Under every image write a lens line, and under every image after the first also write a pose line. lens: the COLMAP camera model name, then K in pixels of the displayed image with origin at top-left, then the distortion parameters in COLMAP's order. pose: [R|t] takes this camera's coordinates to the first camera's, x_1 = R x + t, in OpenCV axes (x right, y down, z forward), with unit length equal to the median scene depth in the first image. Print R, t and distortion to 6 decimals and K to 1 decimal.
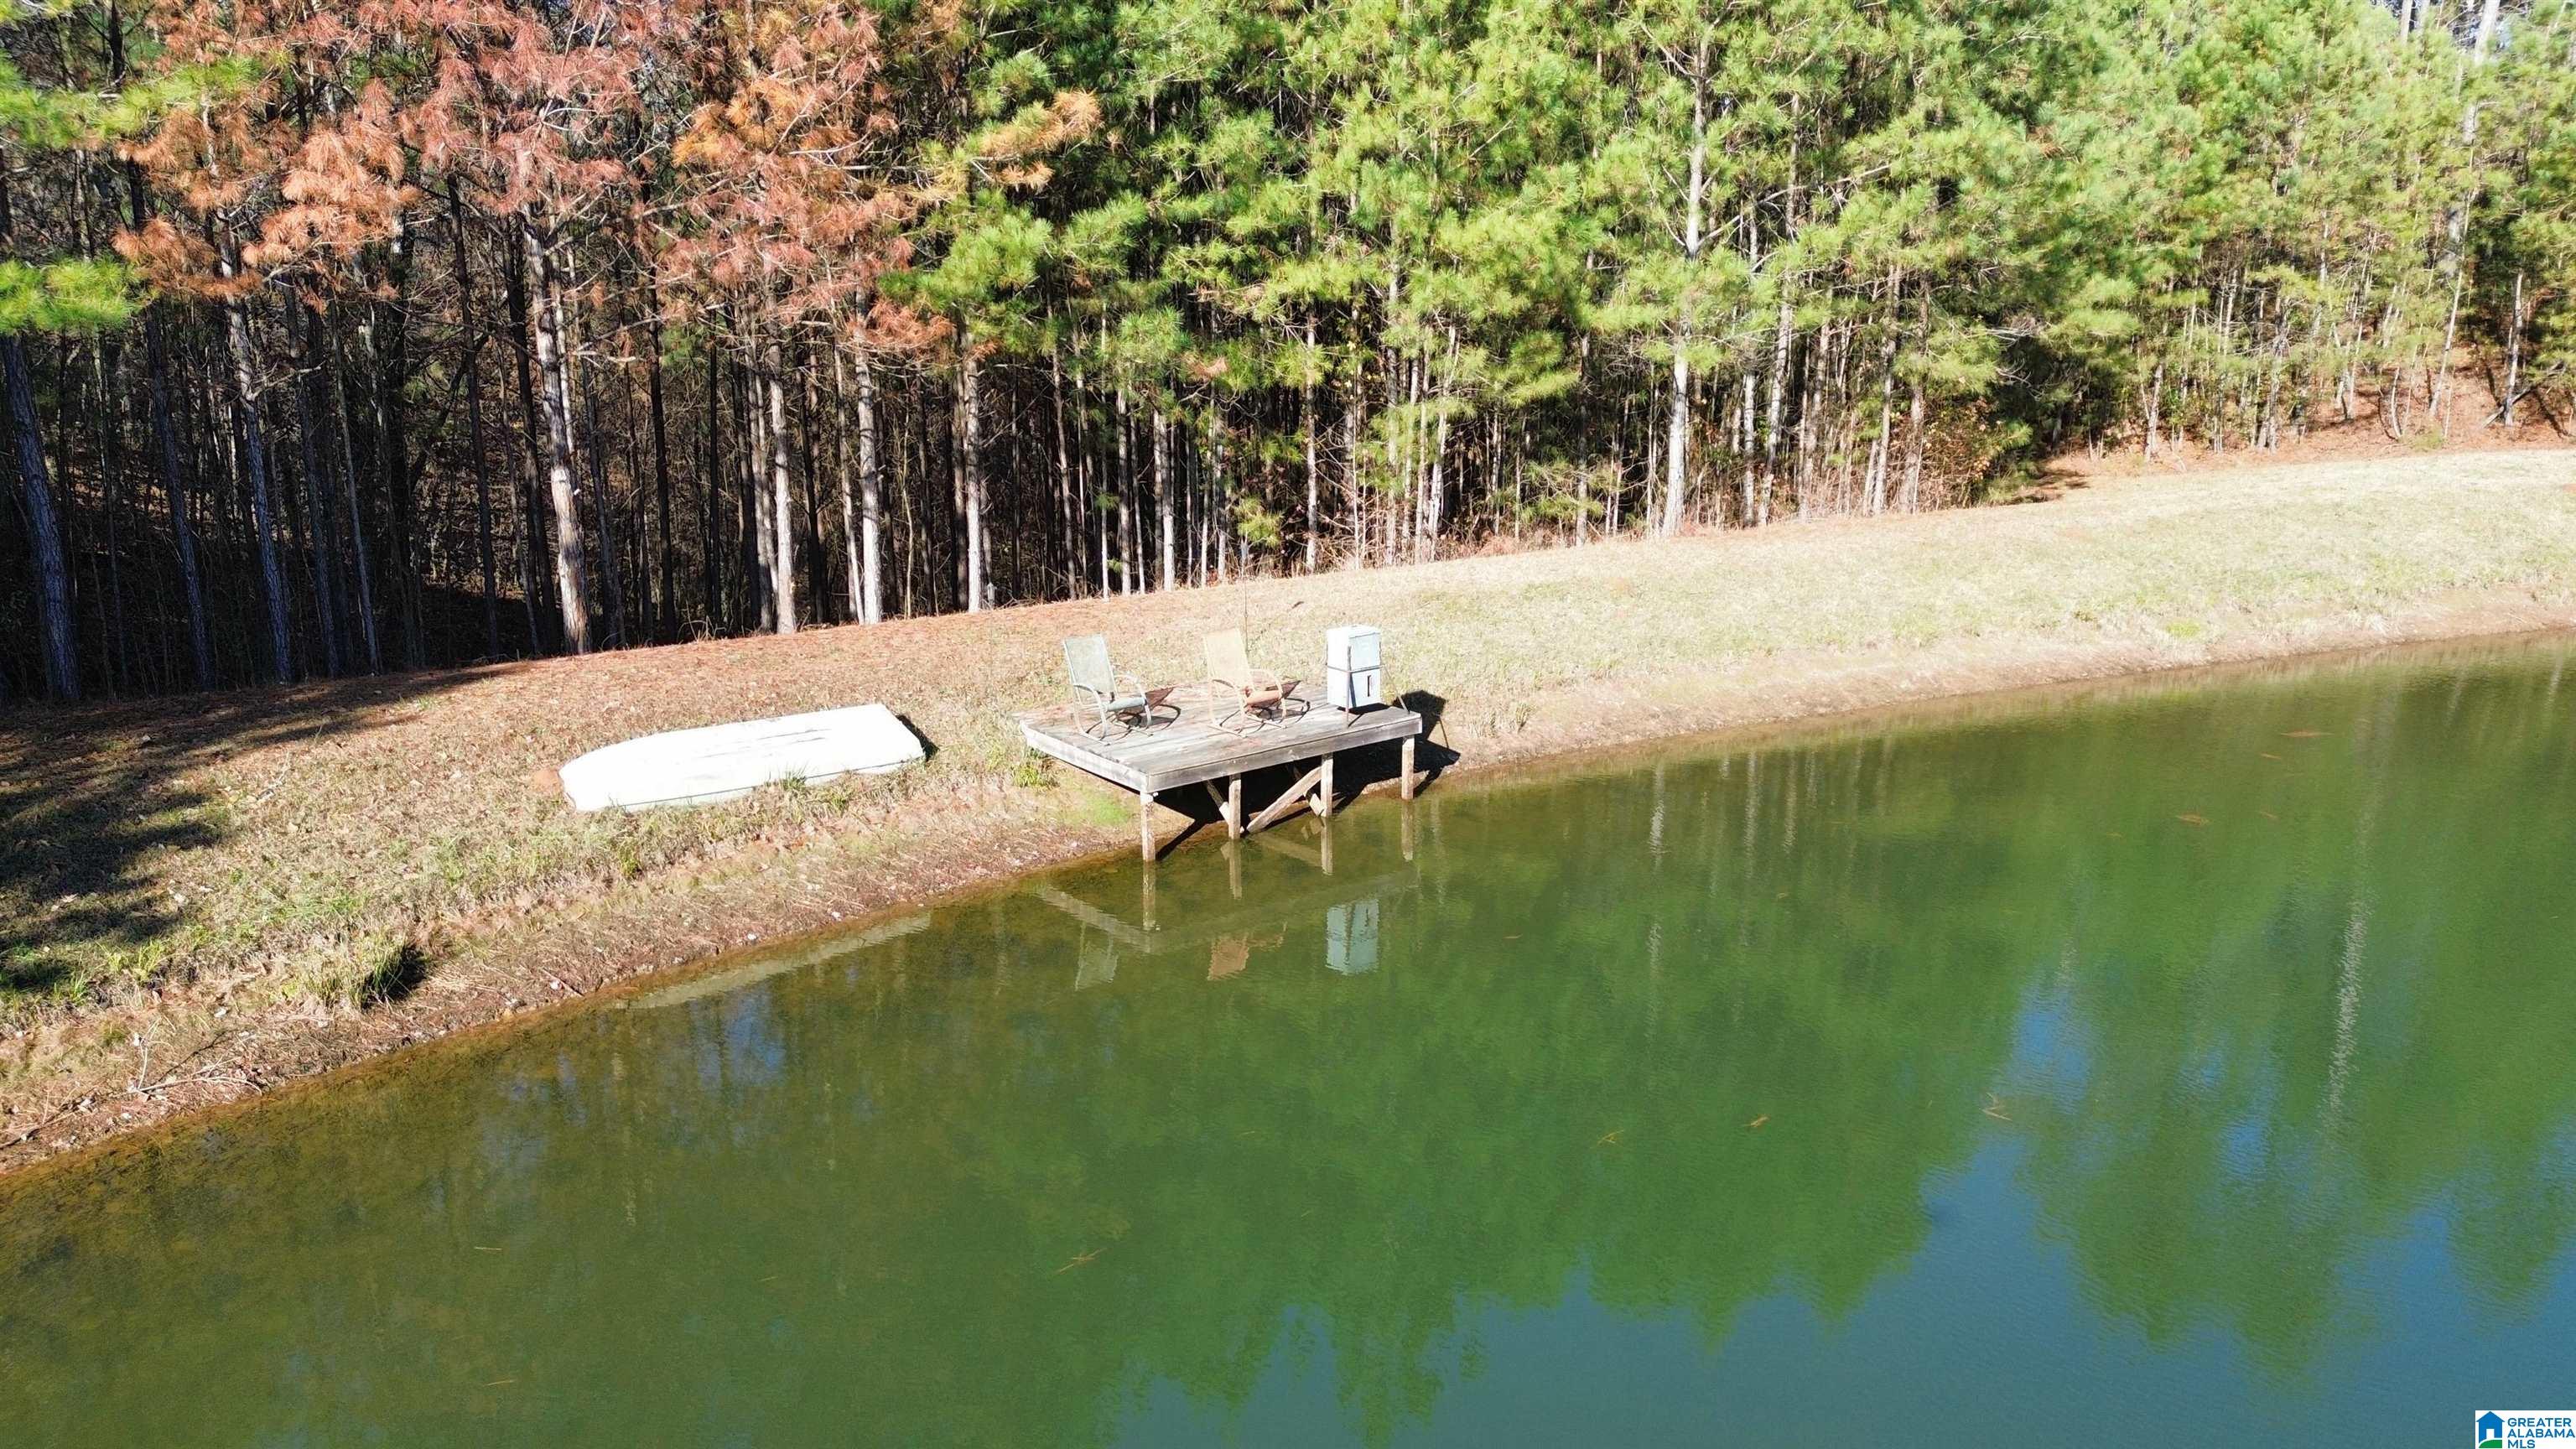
lens RADIAL K [[1720.0, 0, 1288.0], [0, 1720.0, 724.5], [0, 0, 1]] dist [0.098184, -0.098960]
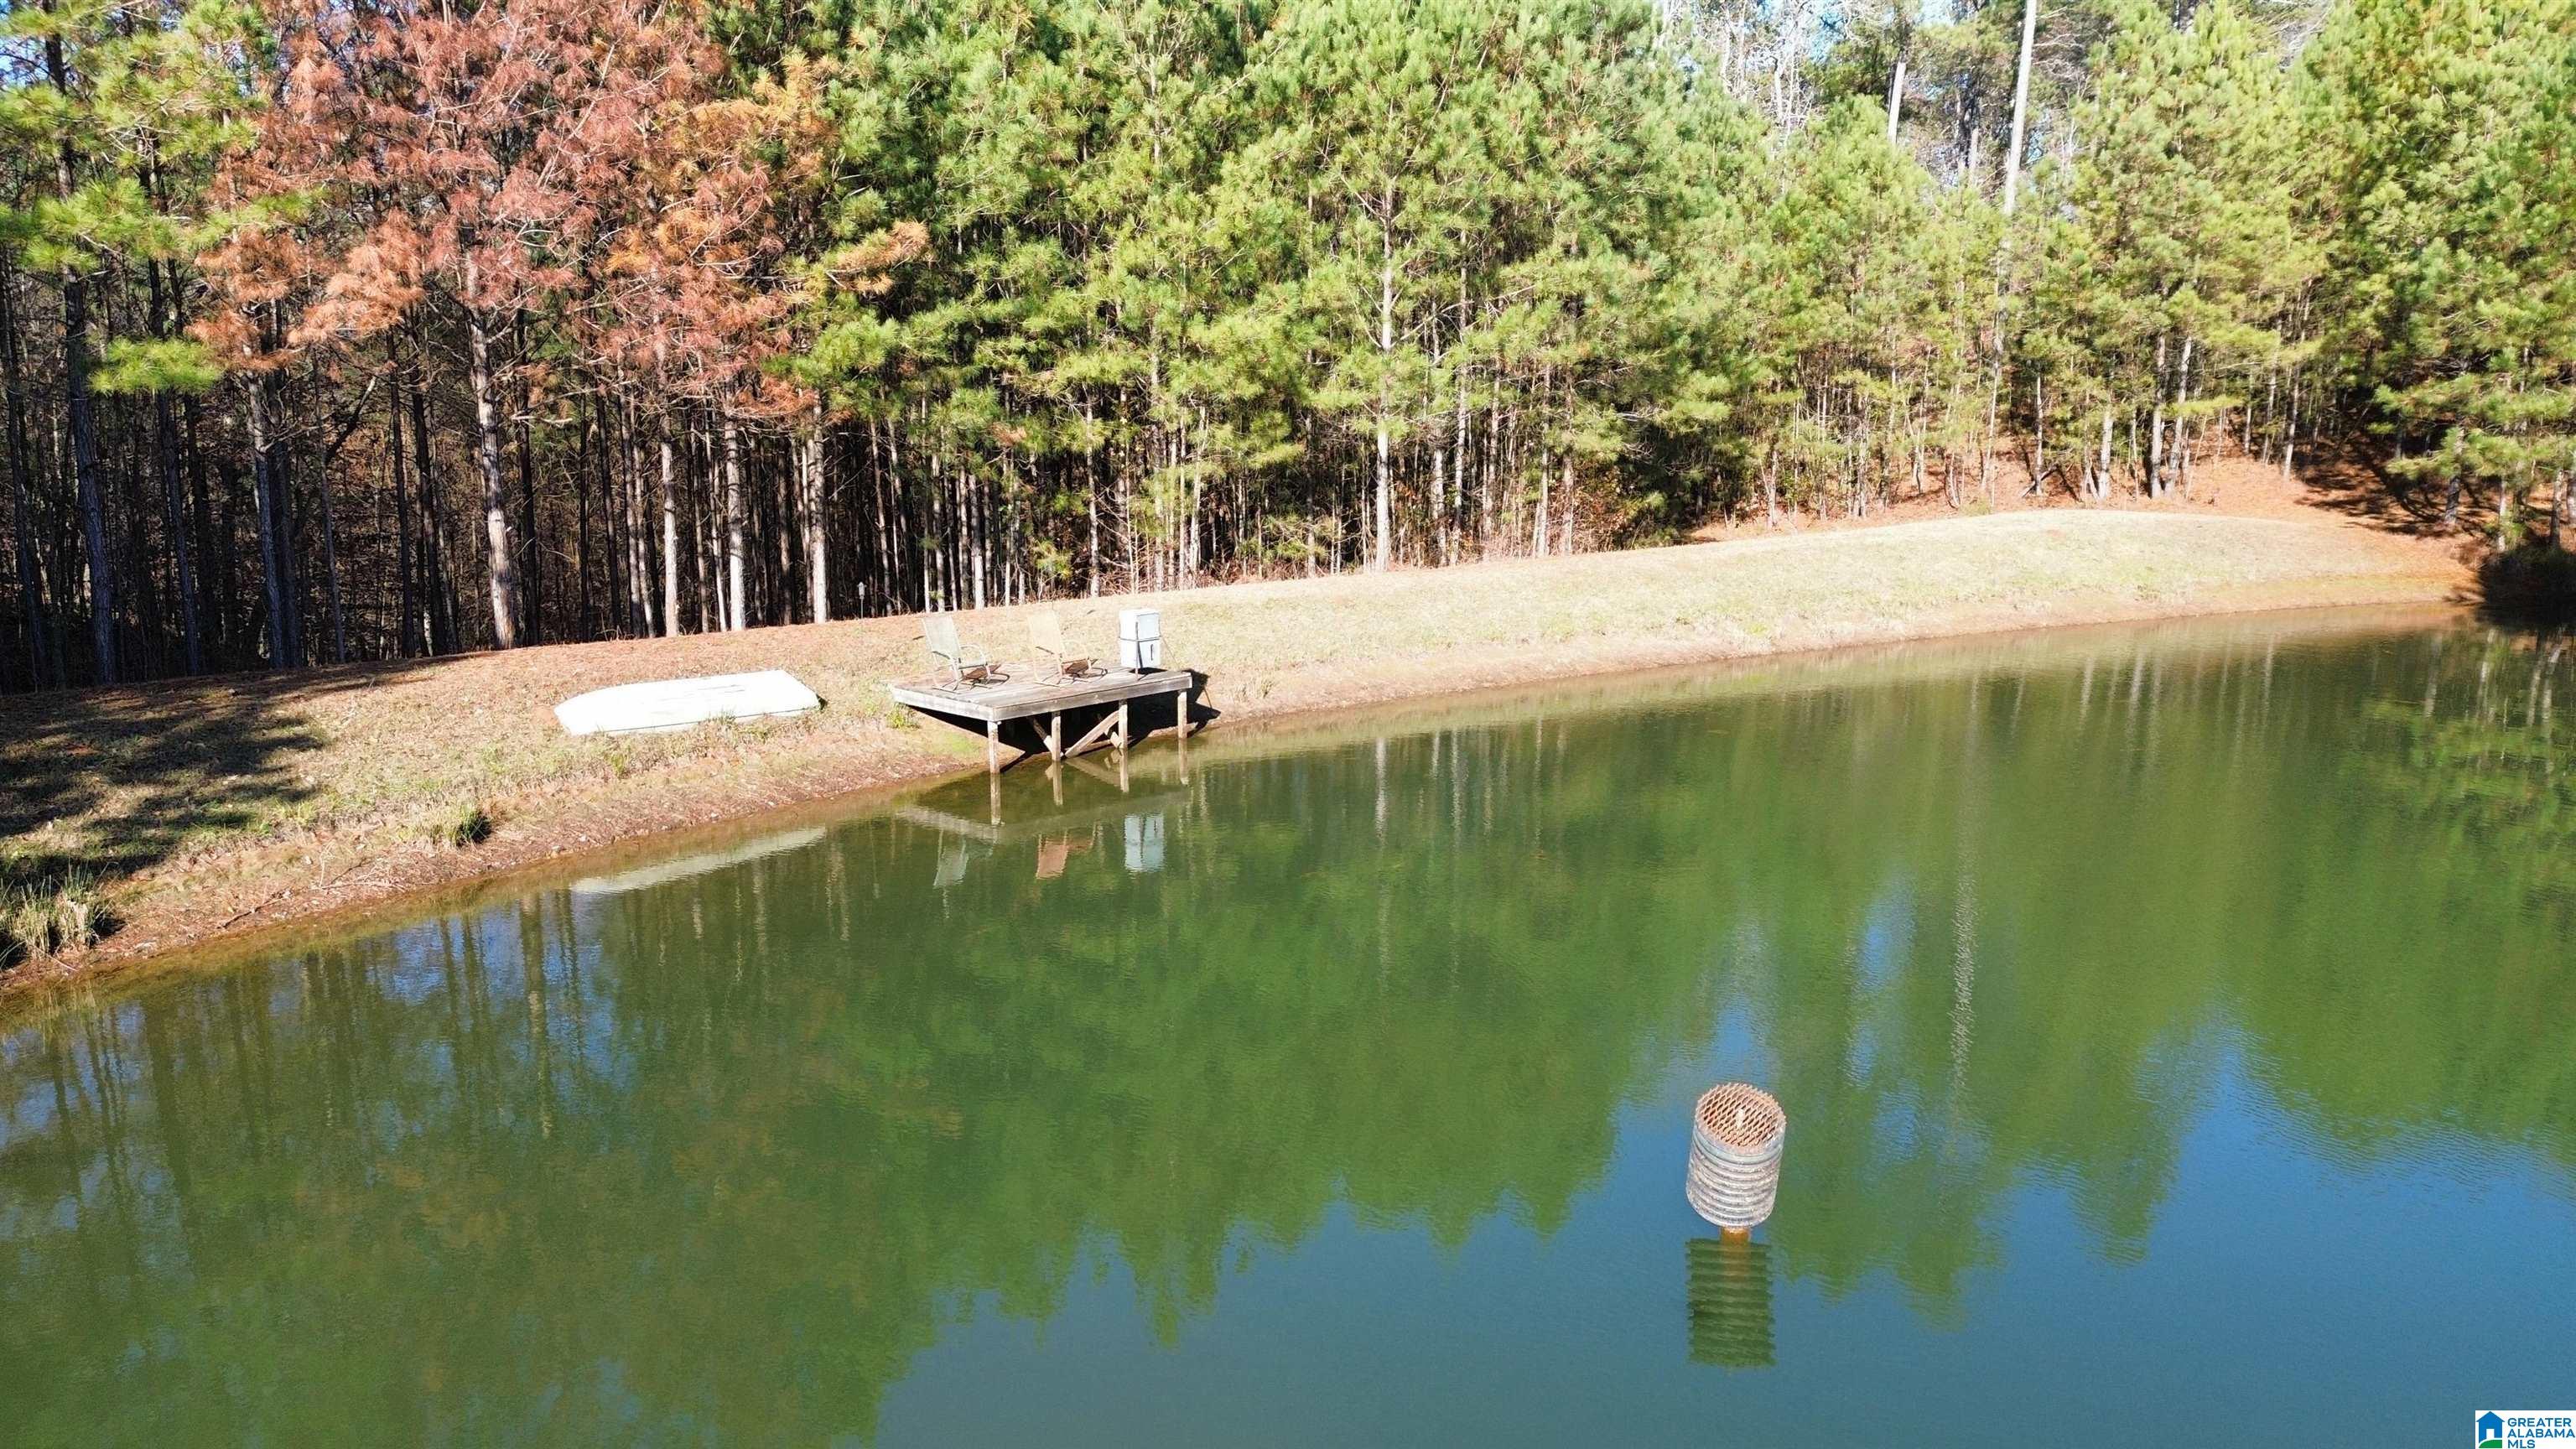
lens RADIAL K [[1786.0, 0, 1259.1], [0, 1786.0, 725.6], [0, 0, 1]] dist [0.103355, -0.144982]
pose [[0.992002, -0.024057, 0.123906, -0.031990], [0.033456, 0.996672, -0.074339, 0.101604], [-0.121706, 0.077890, 0.989505, -0.282057]]
